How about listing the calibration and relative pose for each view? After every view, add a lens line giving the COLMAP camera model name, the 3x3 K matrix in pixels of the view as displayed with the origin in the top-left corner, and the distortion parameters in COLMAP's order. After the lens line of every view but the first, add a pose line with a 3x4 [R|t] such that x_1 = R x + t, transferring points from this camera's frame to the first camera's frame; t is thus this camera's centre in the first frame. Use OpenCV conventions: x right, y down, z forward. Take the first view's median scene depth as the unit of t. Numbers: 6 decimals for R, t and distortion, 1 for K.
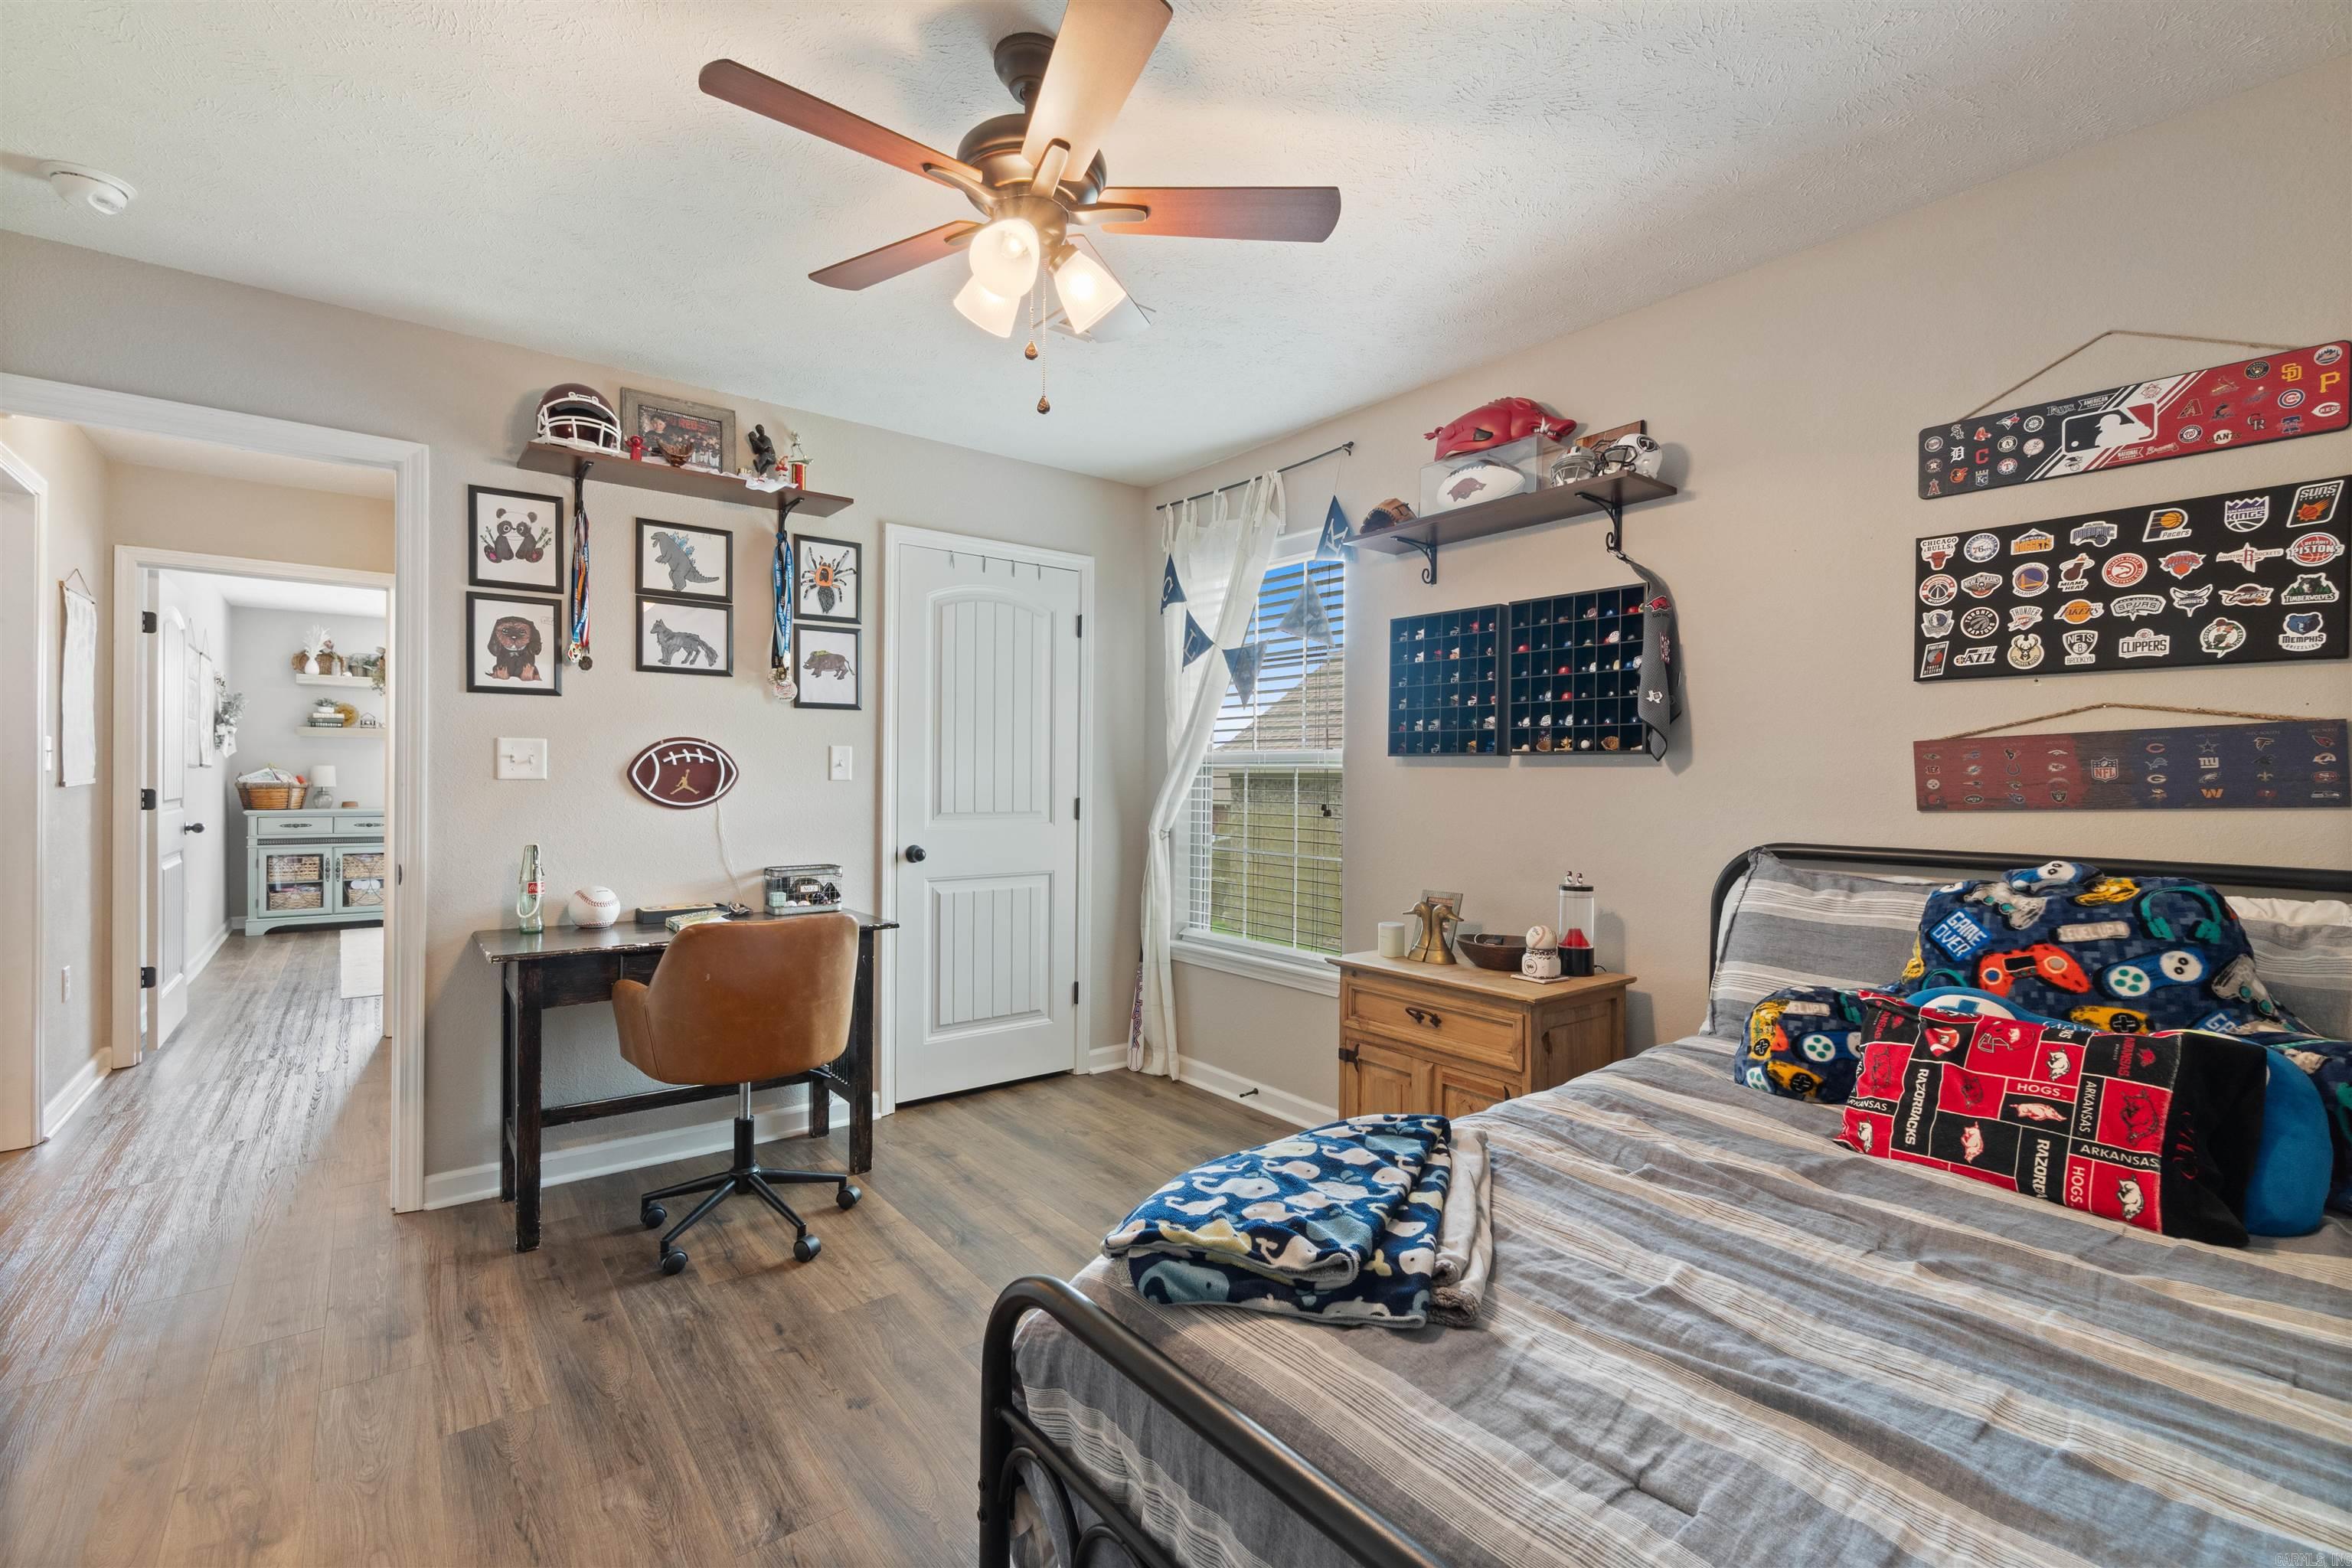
lens RADIAL K [[1020.1, 0, 1176.0], [0, 1020.1, 784.0], [0, 0, 1]] dist [-0.002532, -0.000088]
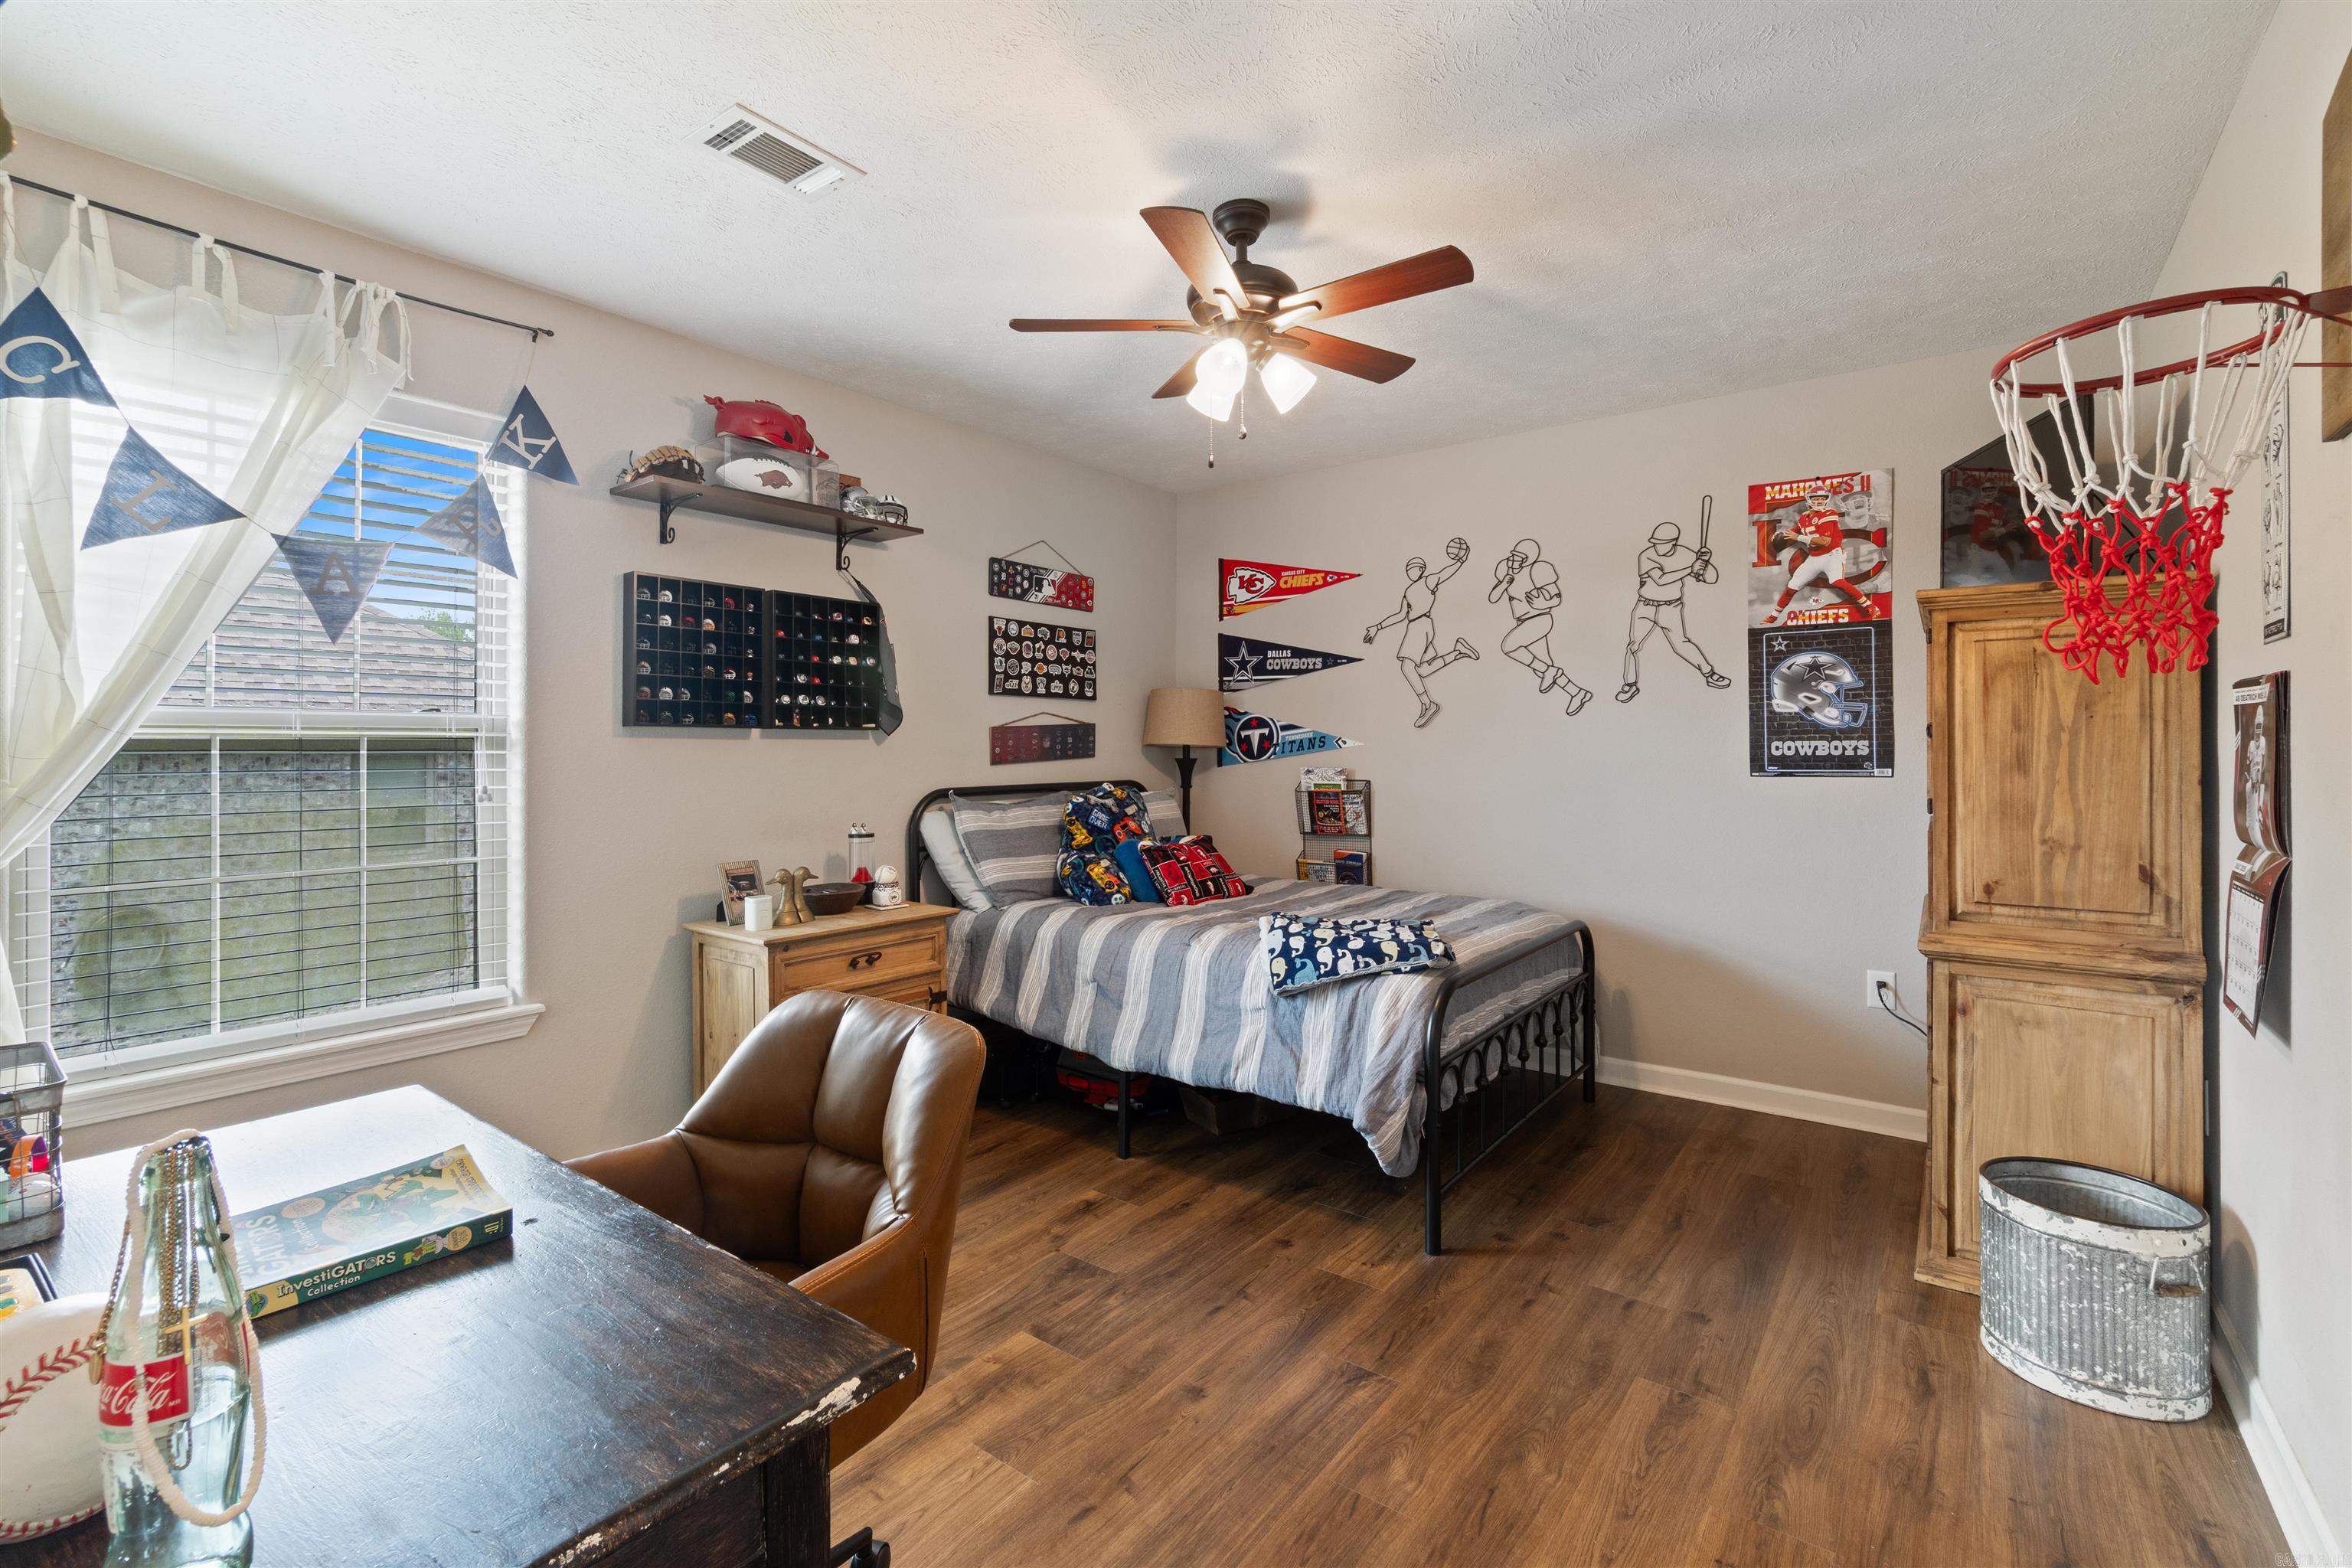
lens RADIAL K [[1020.1, 0, 1176.0], [0, 1020.1, 784.0], [0, 0, 1]] dist [-0.002532, -0.000088]
pose [[-0.244772, -0.044077, 0.968578, -1.150052], [0.004695, 0.998901, 0.046643, -0.022927], [-0.969569, 0.015964, -0.244296, 1.132964]]
